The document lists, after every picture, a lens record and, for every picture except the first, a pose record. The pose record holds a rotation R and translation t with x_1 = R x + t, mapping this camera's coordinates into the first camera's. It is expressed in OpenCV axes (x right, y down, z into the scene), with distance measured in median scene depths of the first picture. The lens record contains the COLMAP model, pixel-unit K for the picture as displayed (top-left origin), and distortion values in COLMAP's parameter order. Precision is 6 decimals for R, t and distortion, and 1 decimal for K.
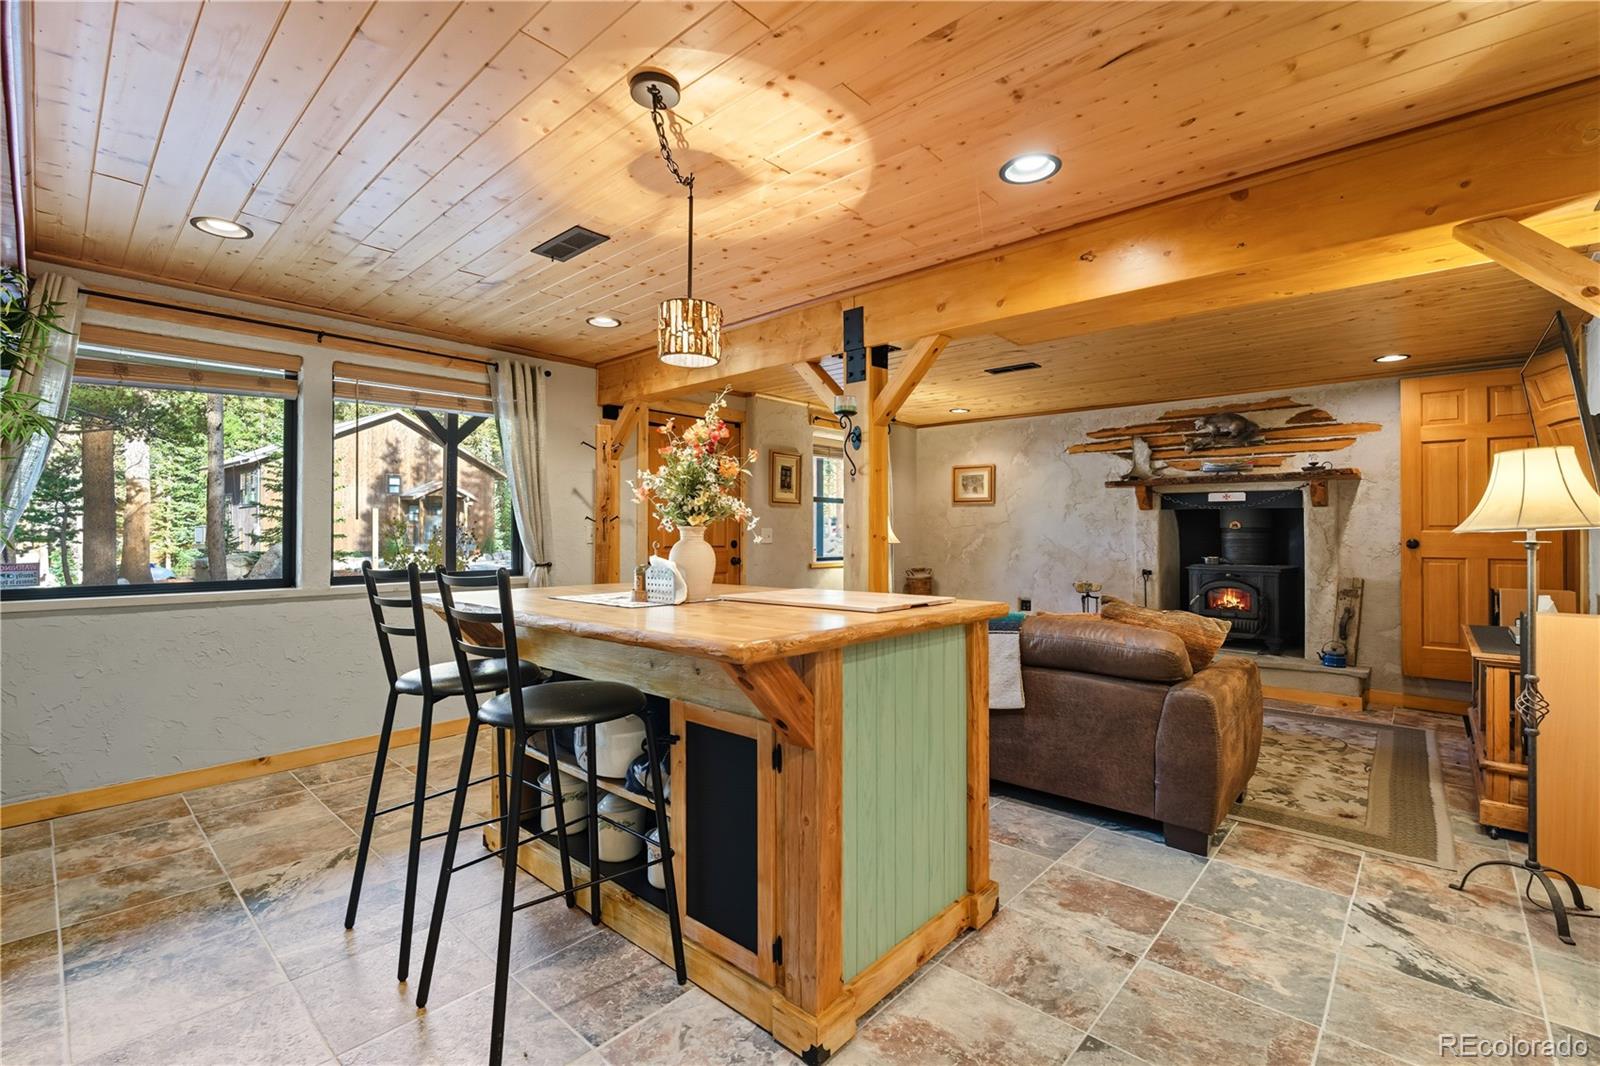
lens RADIAL K [[711.5, 0, 800.0], [0, 711.5, 533.0], [0, 0, 1]] dist [-0.003361, -0.000916]
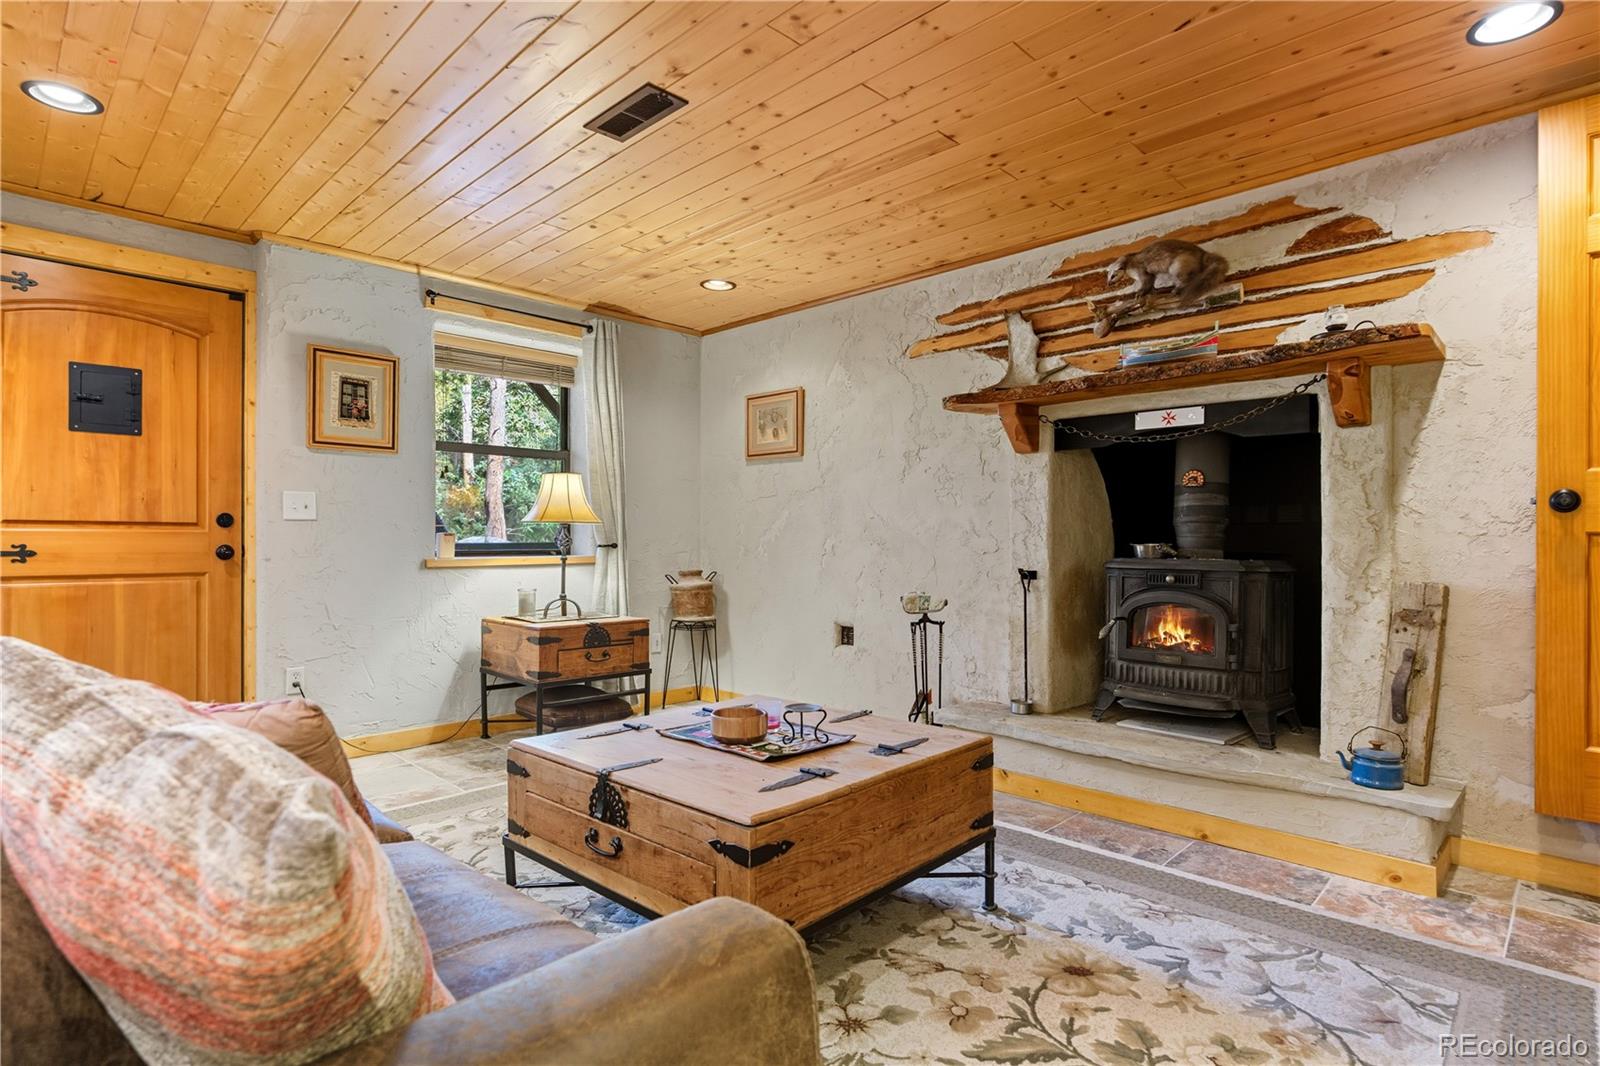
lens RADIAL K [[823.4, 0, 794.7], [0, 823.4, 548.7], [0, 0, 1]] dist [-0.001985, 0.000065]
pose [[0.998974, -0.001570, -0.045255, 0.378010], [0.002099, 0.999930, 0.011626, 0.032116], [0.045234, -0.011709, 0.998908, 0.433394]]
